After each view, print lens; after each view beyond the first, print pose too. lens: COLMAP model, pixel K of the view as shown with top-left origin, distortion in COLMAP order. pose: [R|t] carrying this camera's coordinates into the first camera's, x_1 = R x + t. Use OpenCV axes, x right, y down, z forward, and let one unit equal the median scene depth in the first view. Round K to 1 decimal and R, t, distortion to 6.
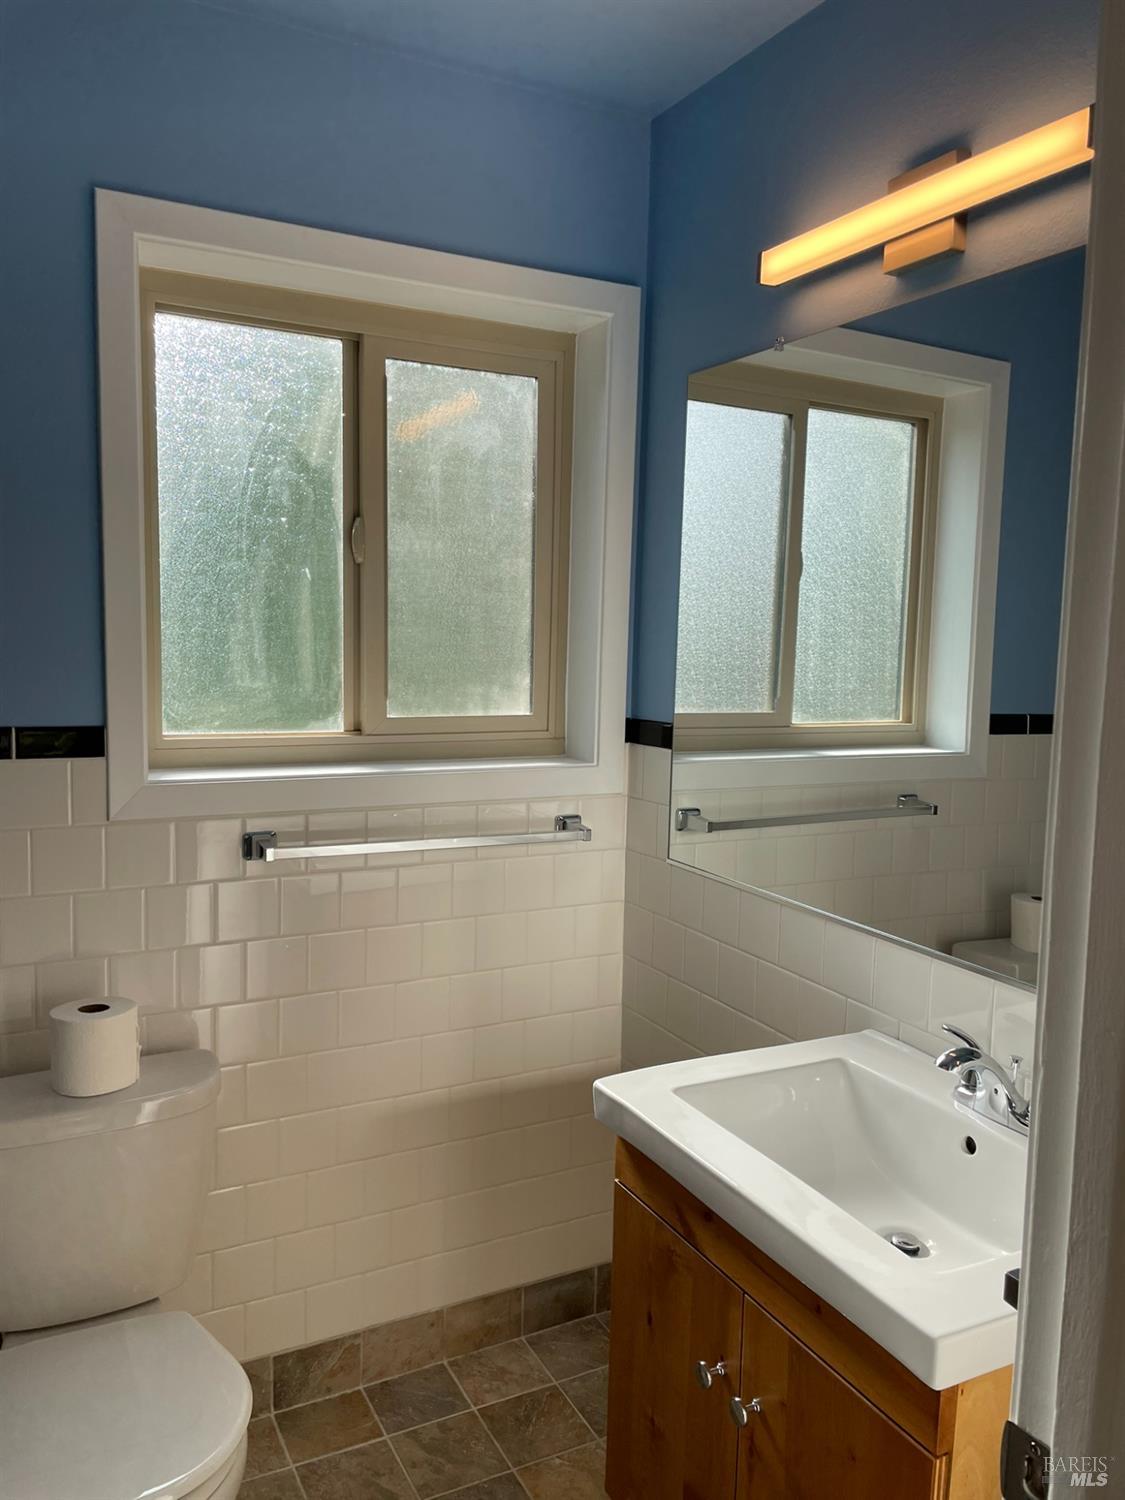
lens RADIAL K [[1149.5, 0, 576.5], [0, 1149.5, 740.0], [0, 0, 1]] dist [0.077612, -0.066849]
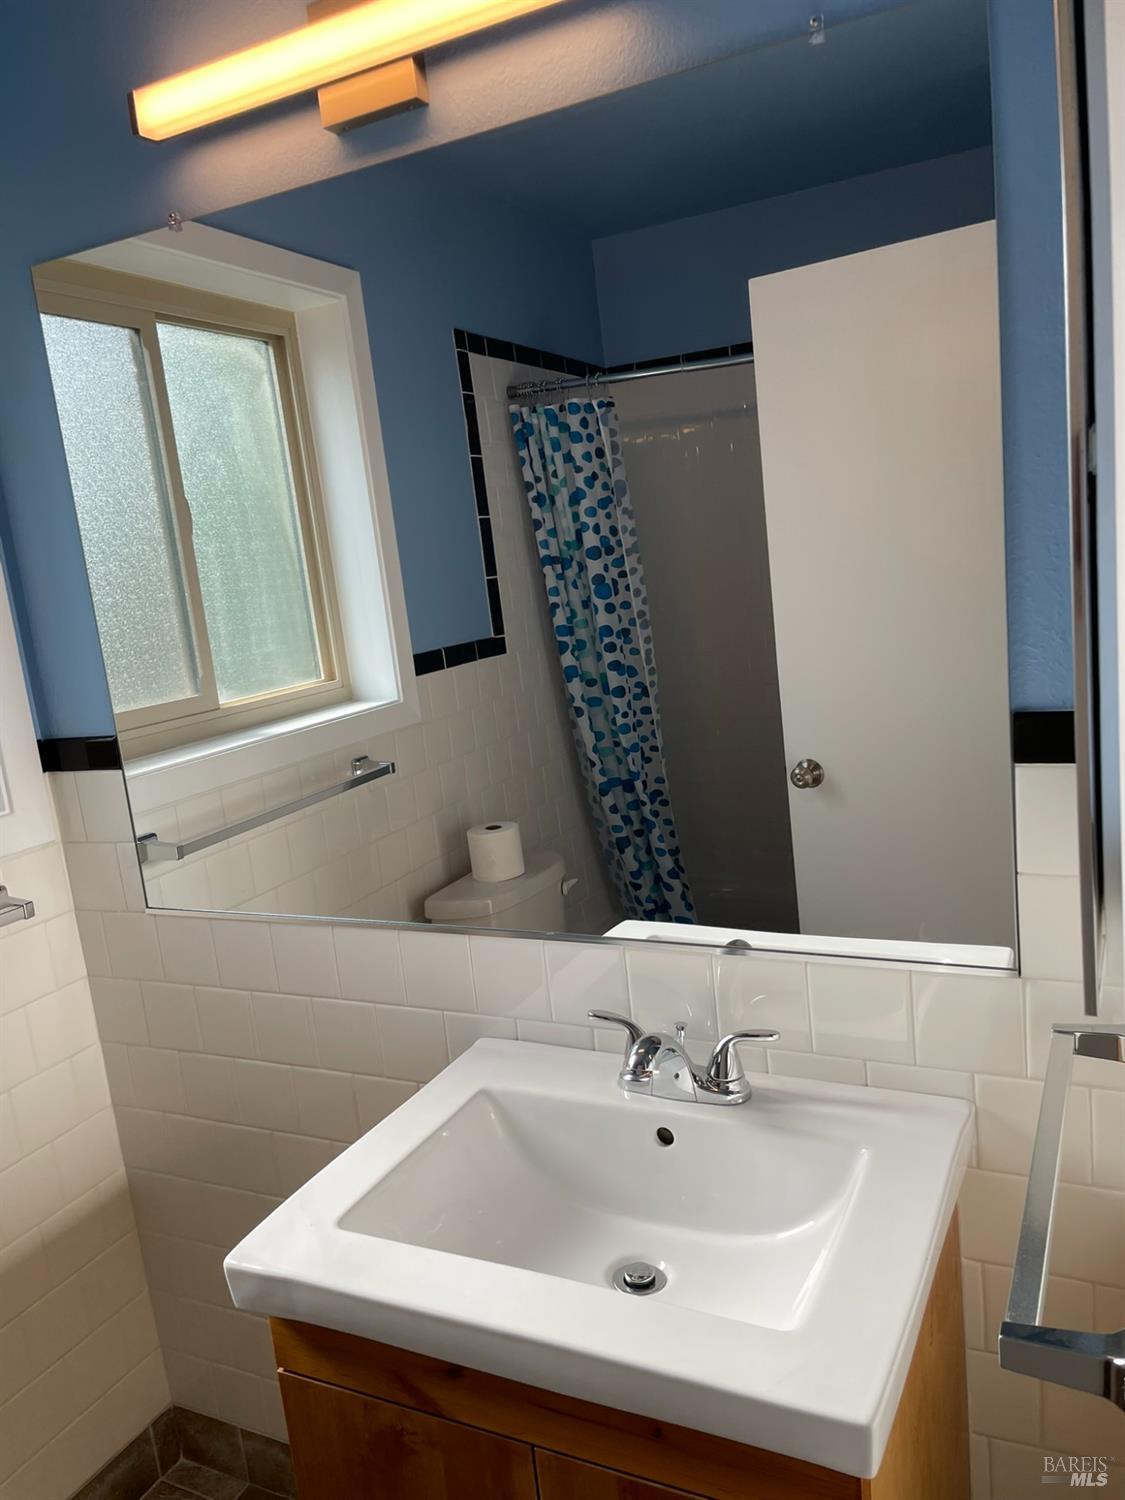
lens RADIAL K [[1149.5, 0, 551.9], [0, 1149.5, 751.8], [0, 0, 1]] dist [0.077612, -0.066849]
pose [[0.813554, -0.212804, 0.541151, -0.094535], [0.182301, 0.977053, 0.110152, -0.034422], [-0.552174, 0.009038, 0.833680, 0.189913]]
